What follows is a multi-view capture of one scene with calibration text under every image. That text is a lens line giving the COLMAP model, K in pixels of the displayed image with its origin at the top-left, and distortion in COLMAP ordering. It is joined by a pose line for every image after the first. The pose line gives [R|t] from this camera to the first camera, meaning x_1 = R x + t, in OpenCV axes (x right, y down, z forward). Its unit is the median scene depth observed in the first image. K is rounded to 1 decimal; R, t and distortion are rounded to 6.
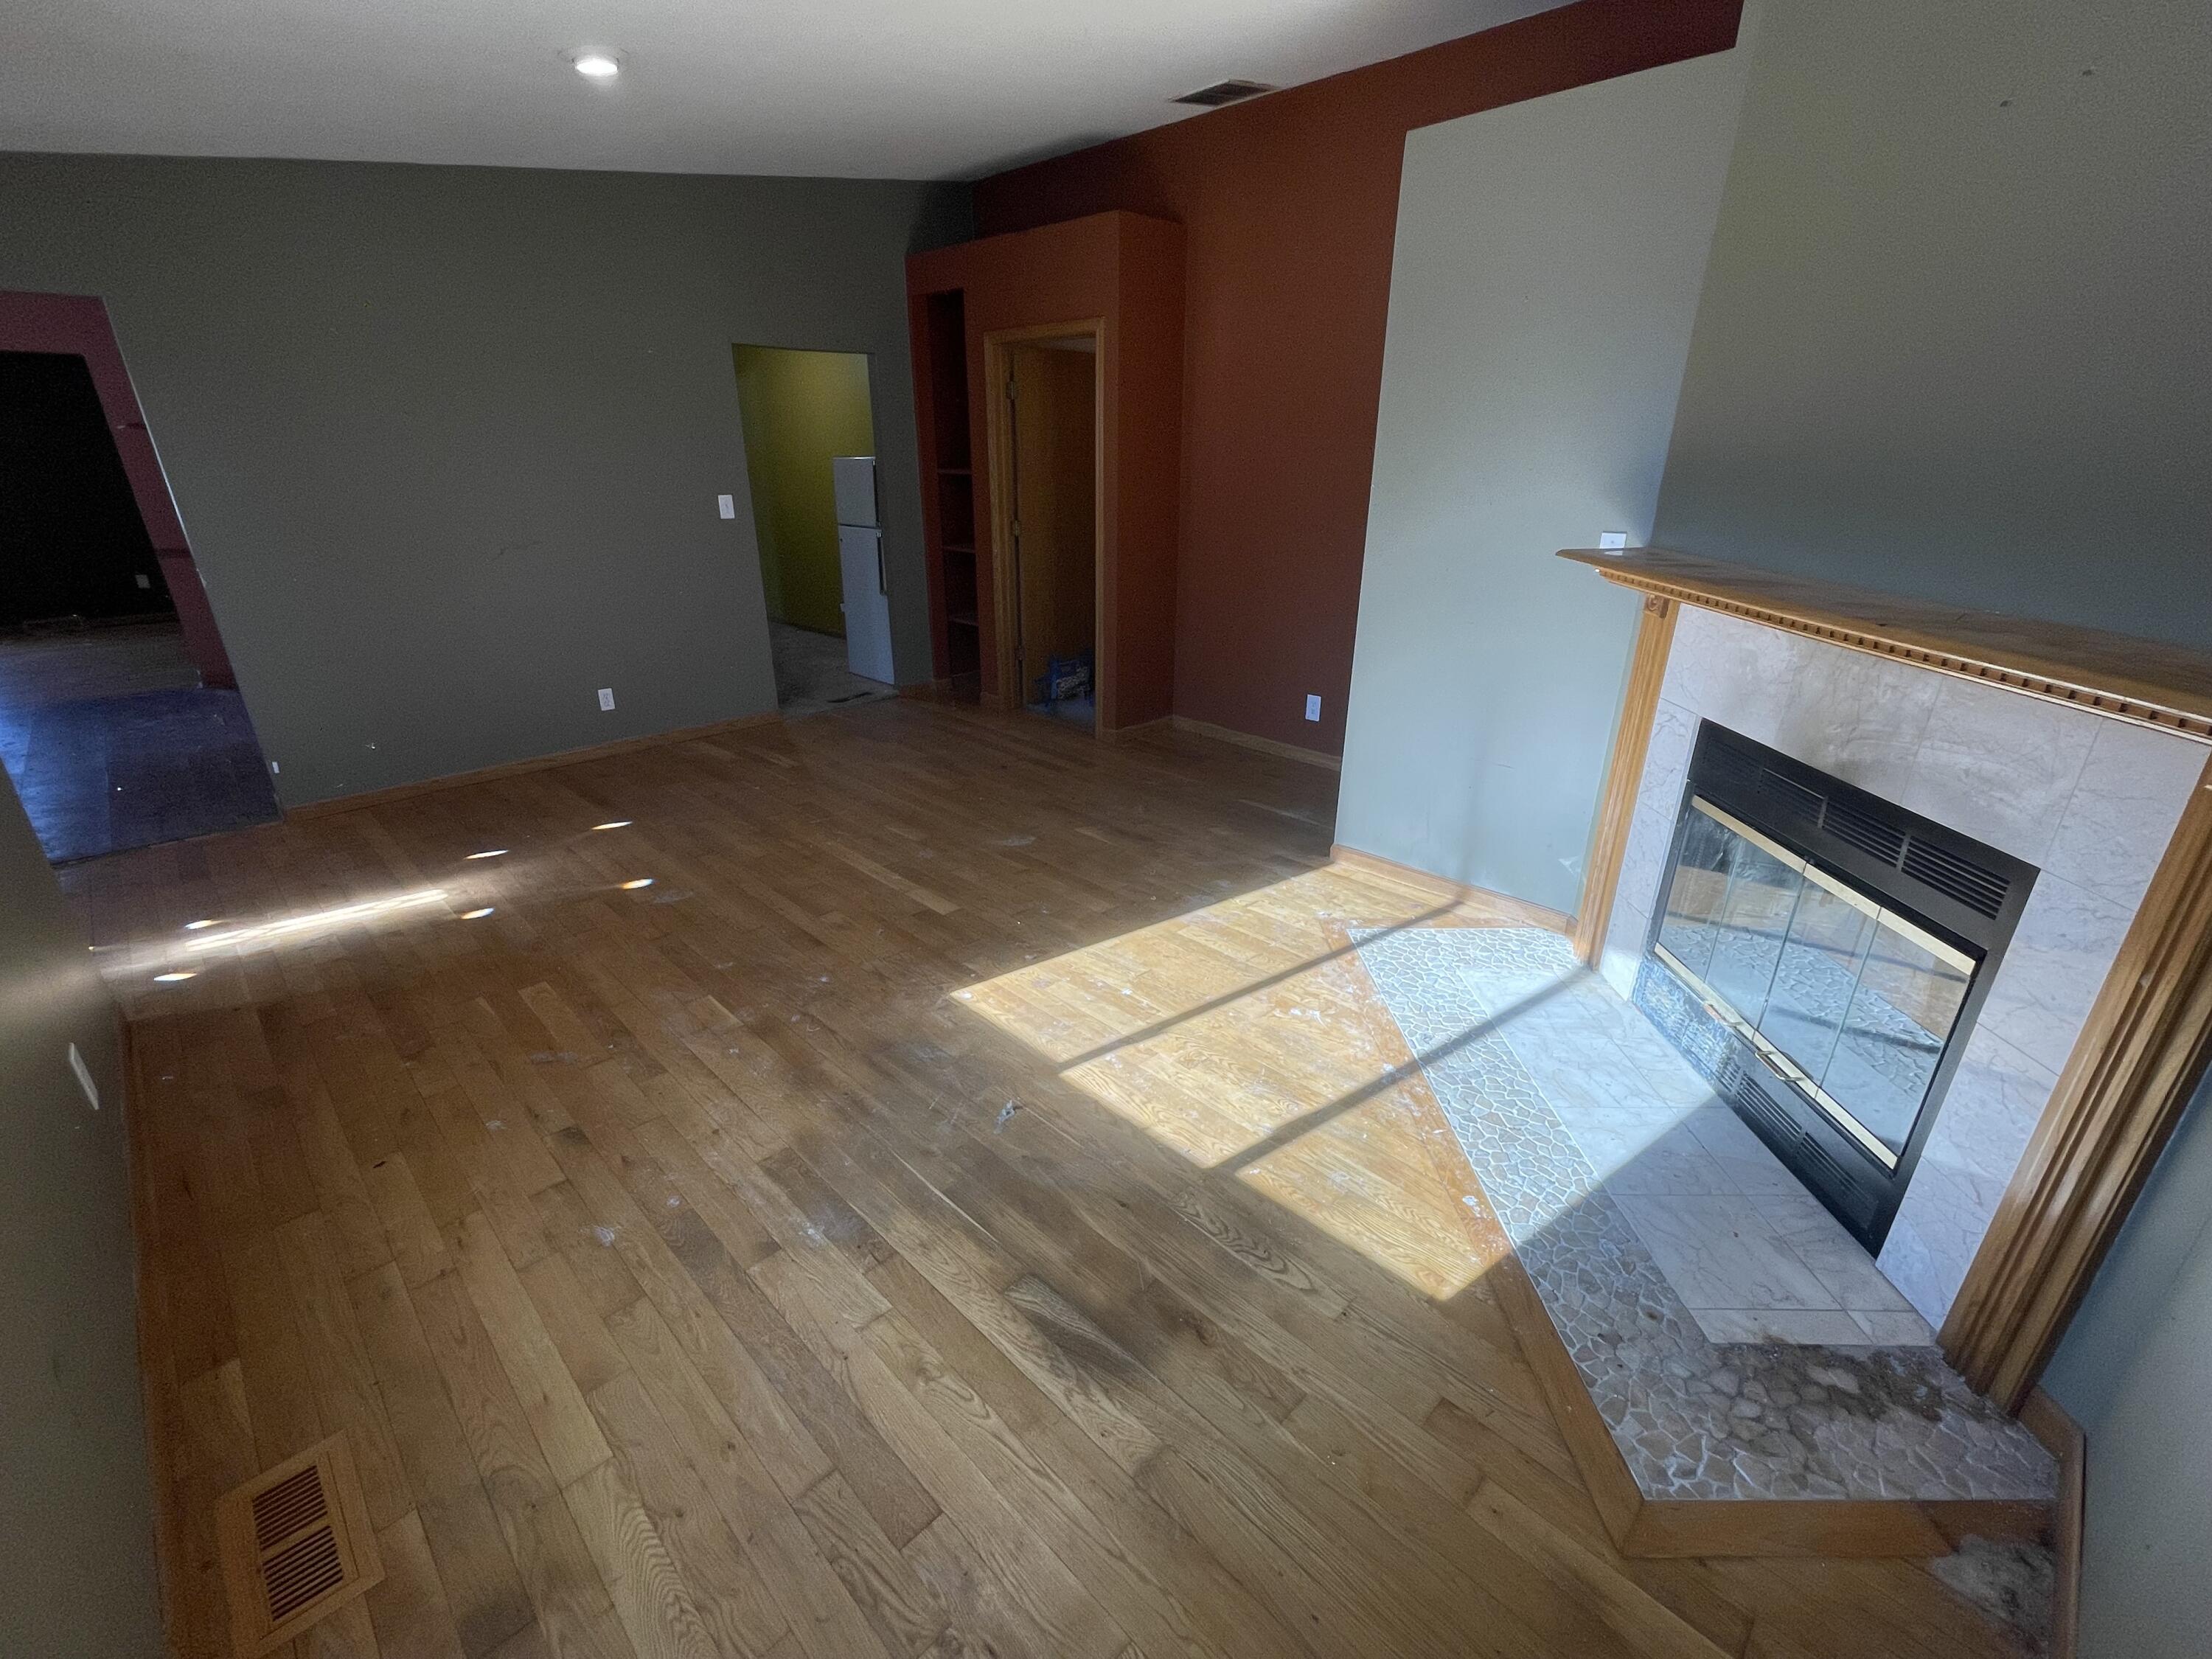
lens RADIAL K [[989.1, 0, 1102.8], [0, 989.1, 833.3], [0, 0, 1]] dist [-0.005694, 0.002586]
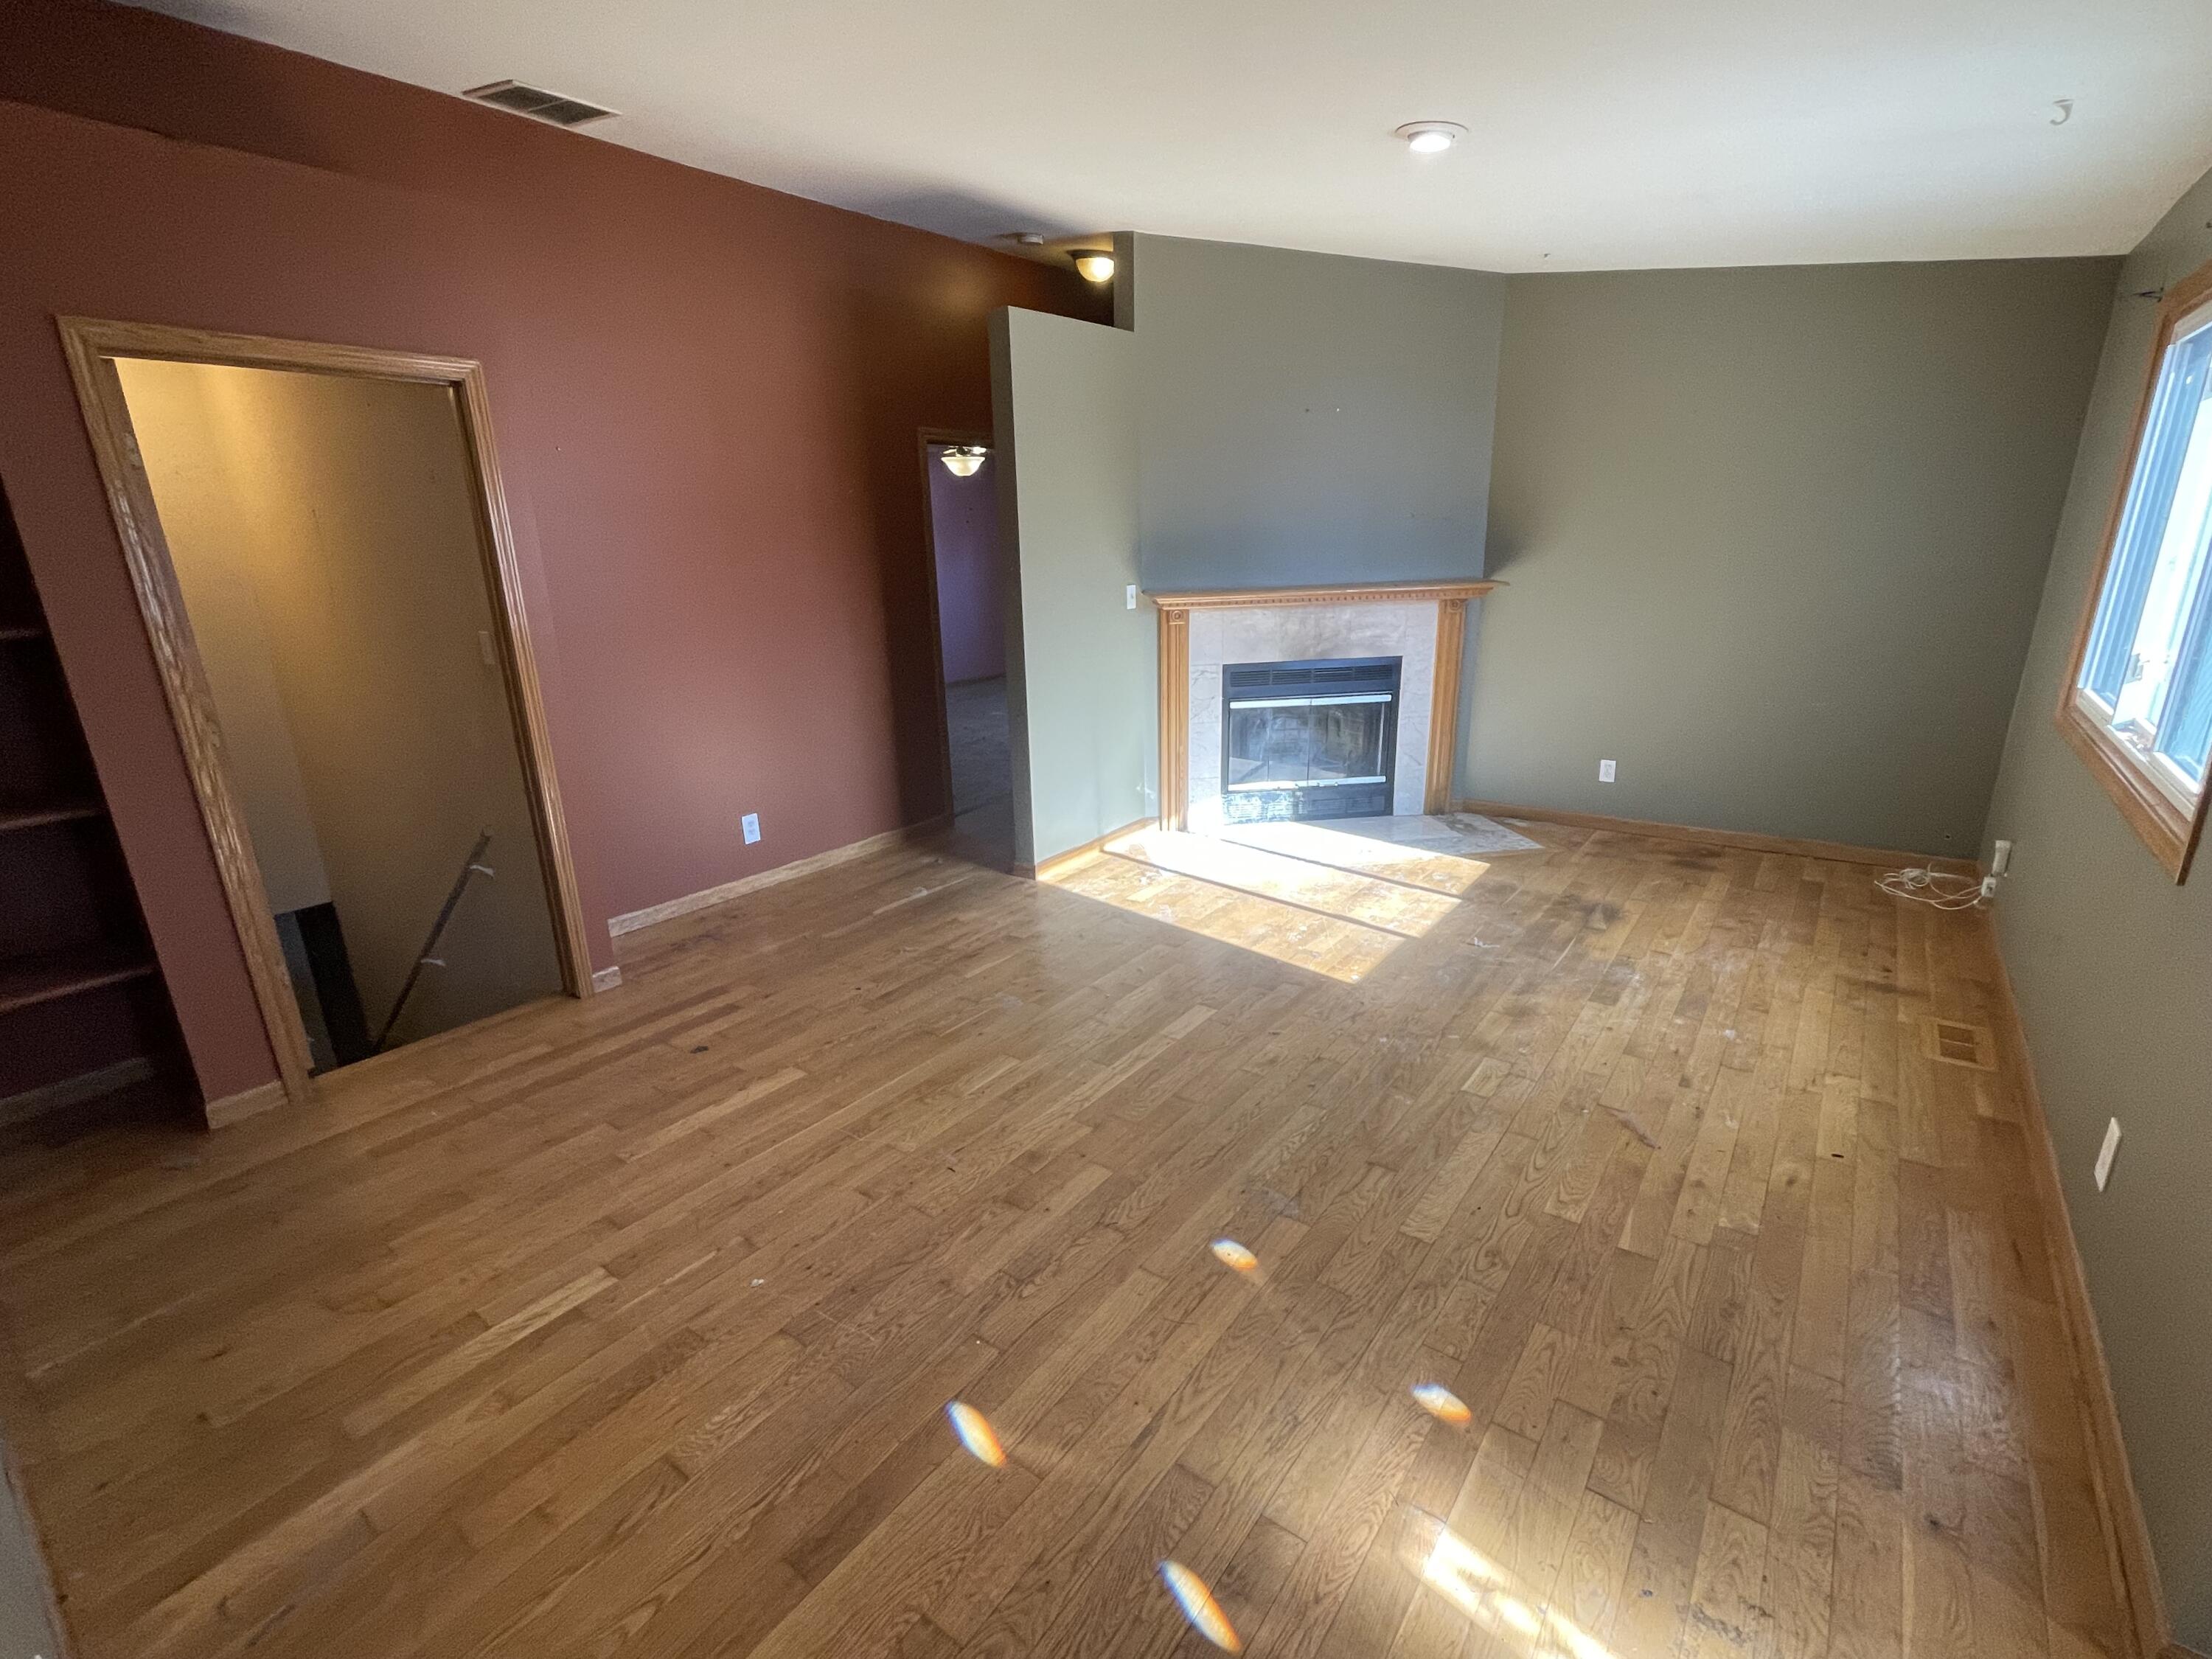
lens RADIAL K [[989.1, 0, 1110.6], [0, 989.1, 834.8], [0, 0, 1]] dist [-0.005694, 0.002586]
pose [[-0.142596, -0.286828, 0.947310, -1.698803], [0.389975, 0.863390, 0.320120, -0.694272], [-0.909718, 0.415075, -0.011260, 1.745764]]
